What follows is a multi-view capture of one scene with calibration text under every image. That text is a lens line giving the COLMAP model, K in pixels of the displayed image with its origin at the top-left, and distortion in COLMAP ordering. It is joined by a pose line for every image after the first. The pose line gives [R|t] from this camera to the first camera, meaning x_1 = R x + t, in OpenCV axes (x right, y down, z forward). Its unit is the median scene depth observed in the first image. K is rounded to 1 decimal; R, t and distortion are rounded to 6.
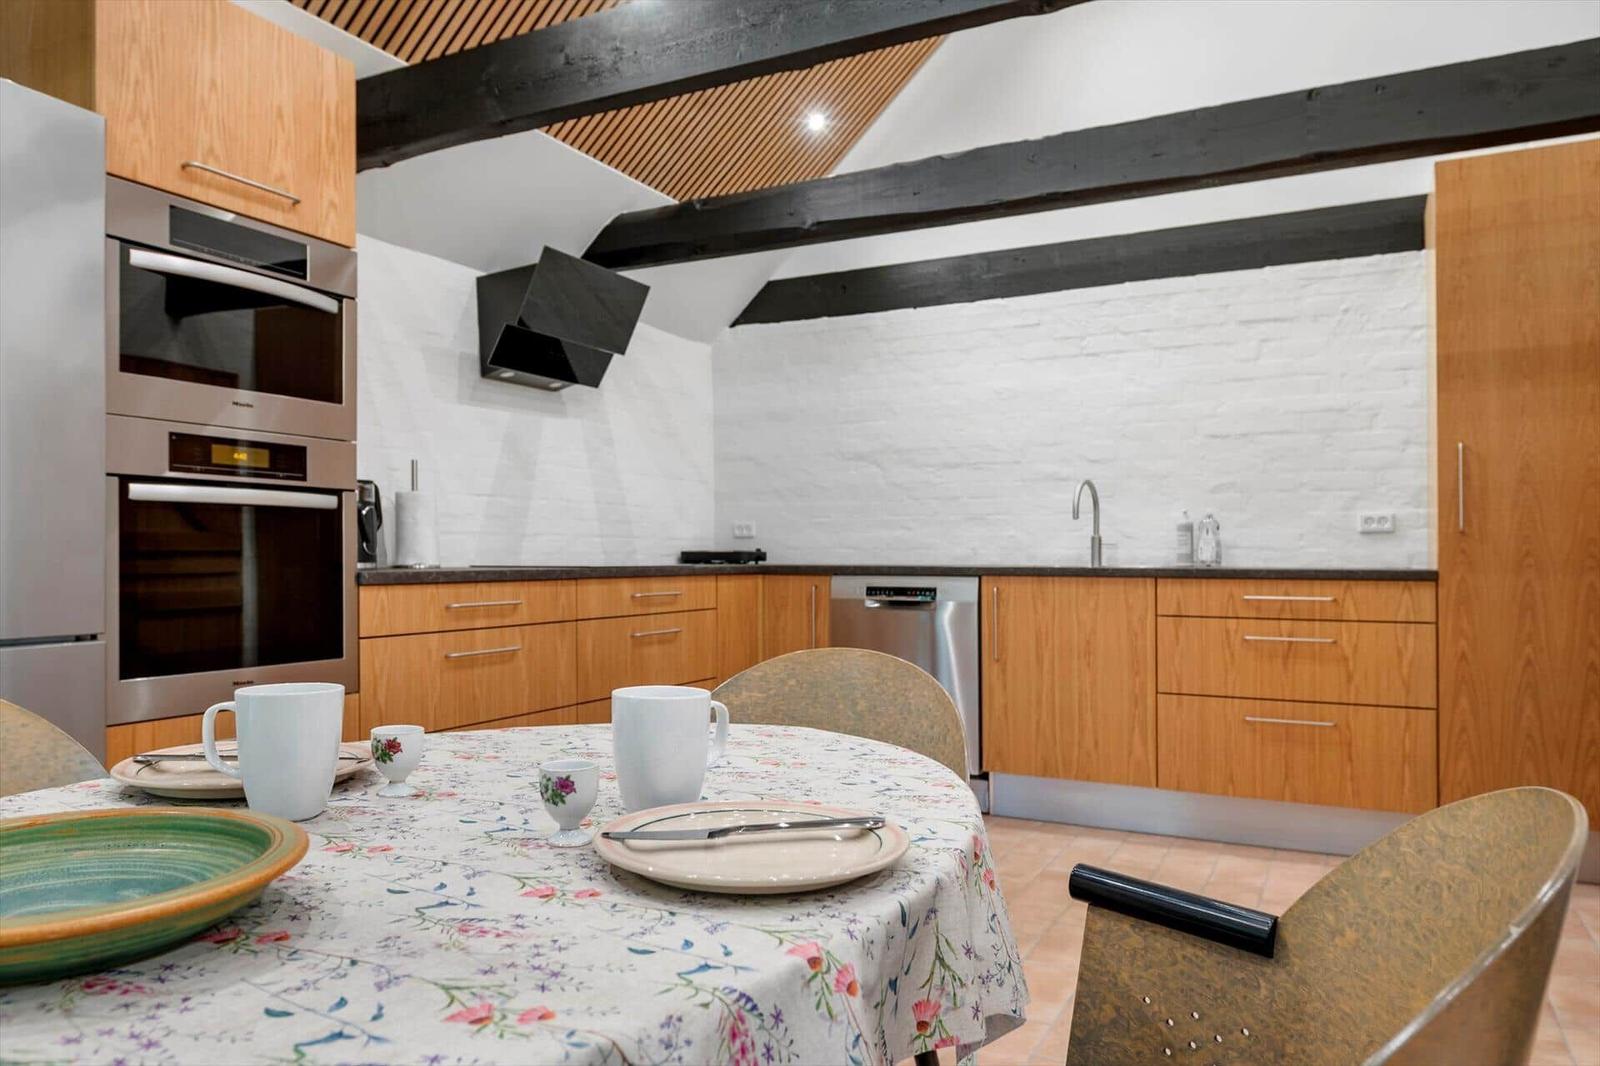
lens RADIAL K [[1081.5, 0, 800.0], [0, 1081.5, 533.0], [0, 0, 1]] dist [0.002549, 0.000329]
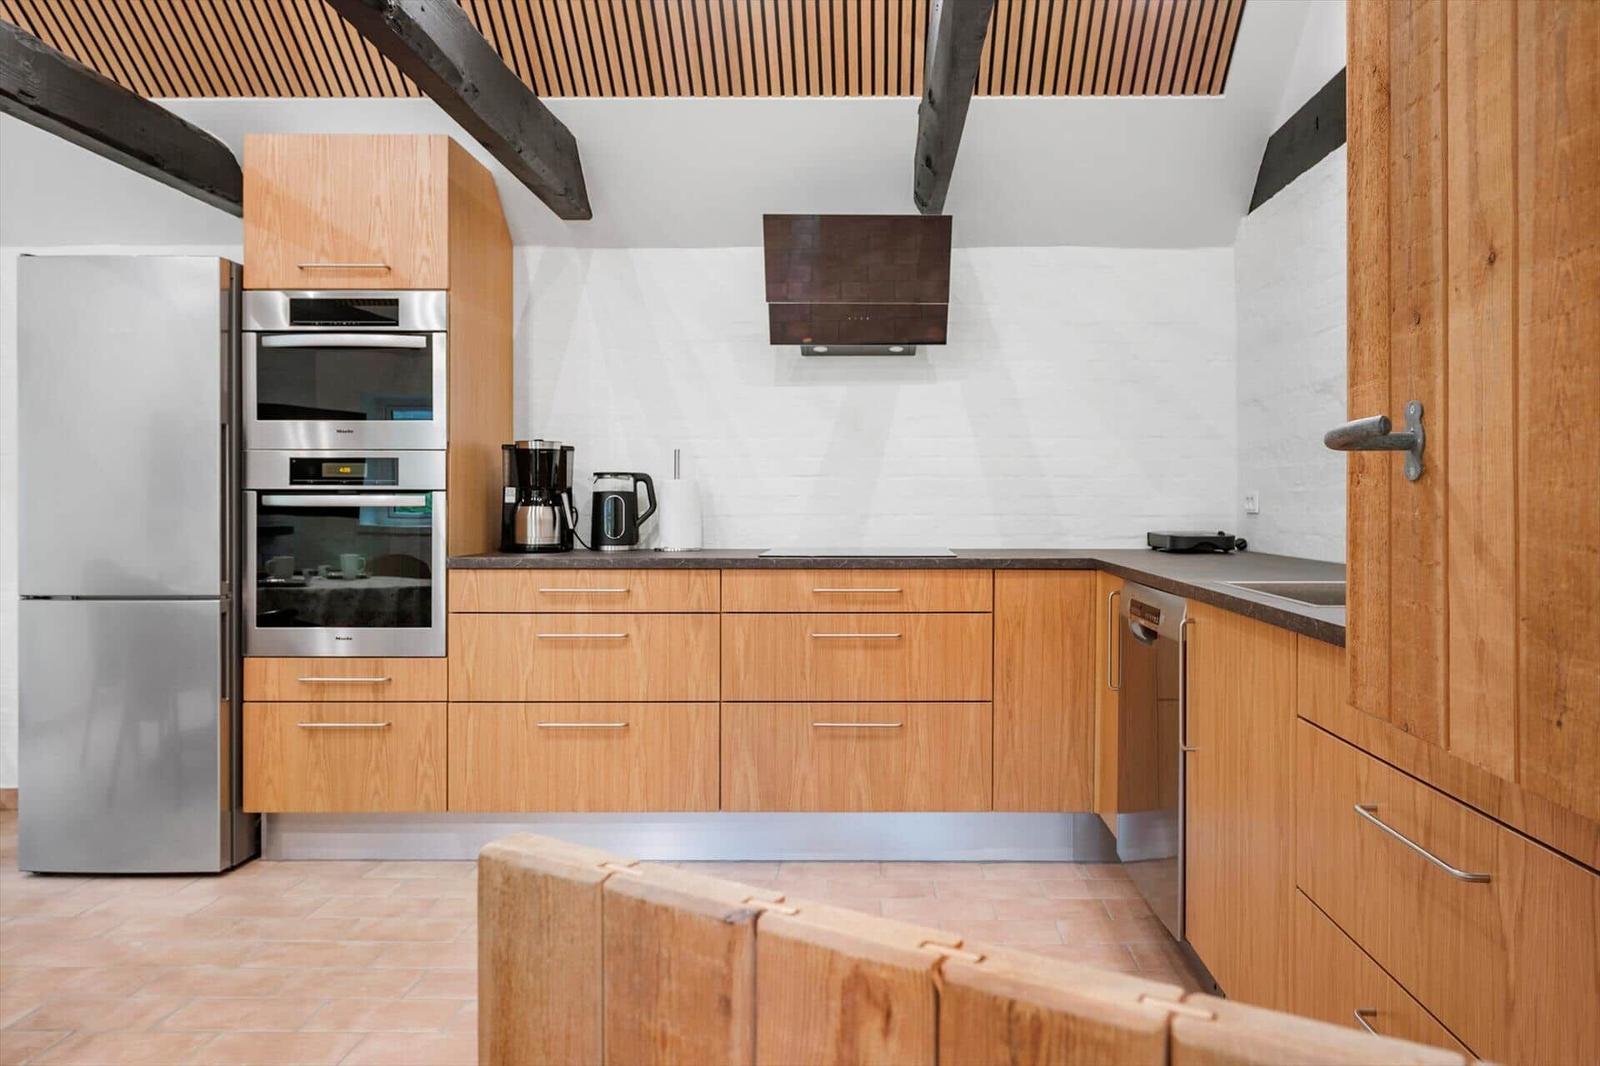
lens RADIAL K [[1110.0, 0, 864.6], [0, 1110.0, 495.5], [0, 0, 1]] dist [0.002041, 0.000207]
pose [[0.450500, -0.005878, -0.892757, 0.686414], [0.018976, 0.999815, 0.002993, -0.021317], [0.892575, -0.018289, 0.450528, 0.651831]]
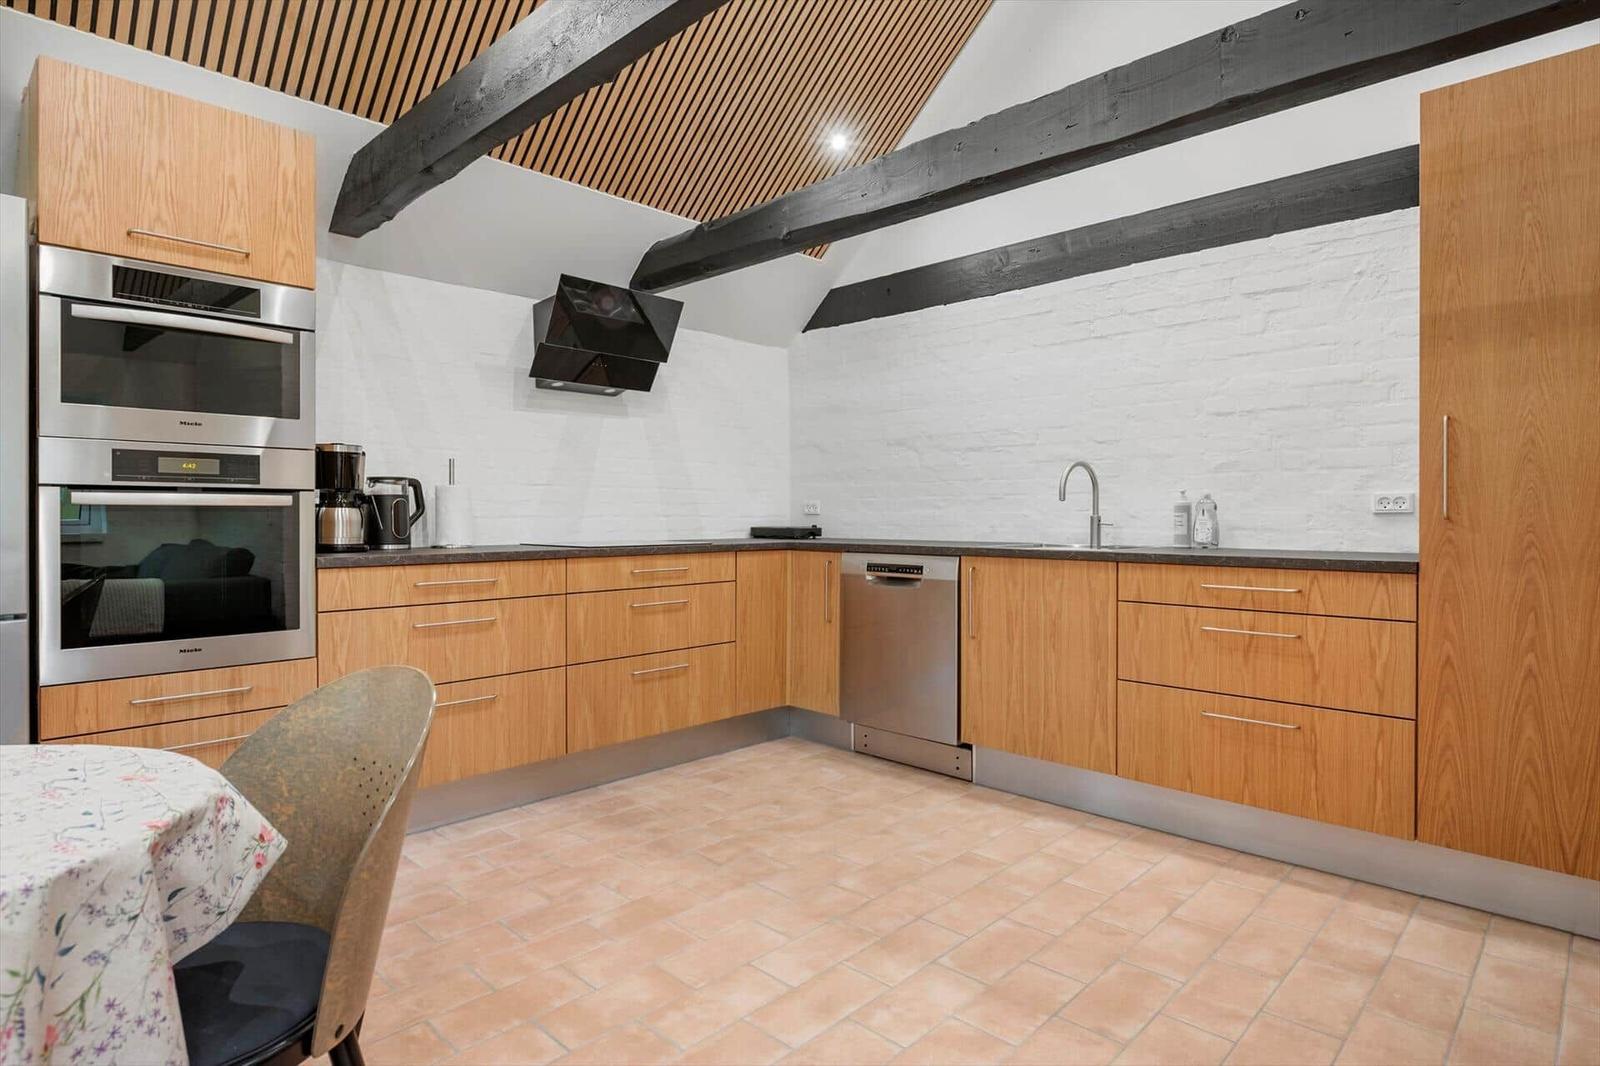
lens RADIAL K [[853.4, 0, 807.1], [0, 853.4, 508.5], [0, 0, 1]] dist [-0.001166, -0.000003]
pose [[0.958251, -0.003981, -0.285900, 0.293410], [0.007758, 0.999897, 0.012078, -0.019621], [0.285823, -0.013792, 0.958183, 0.186030]]
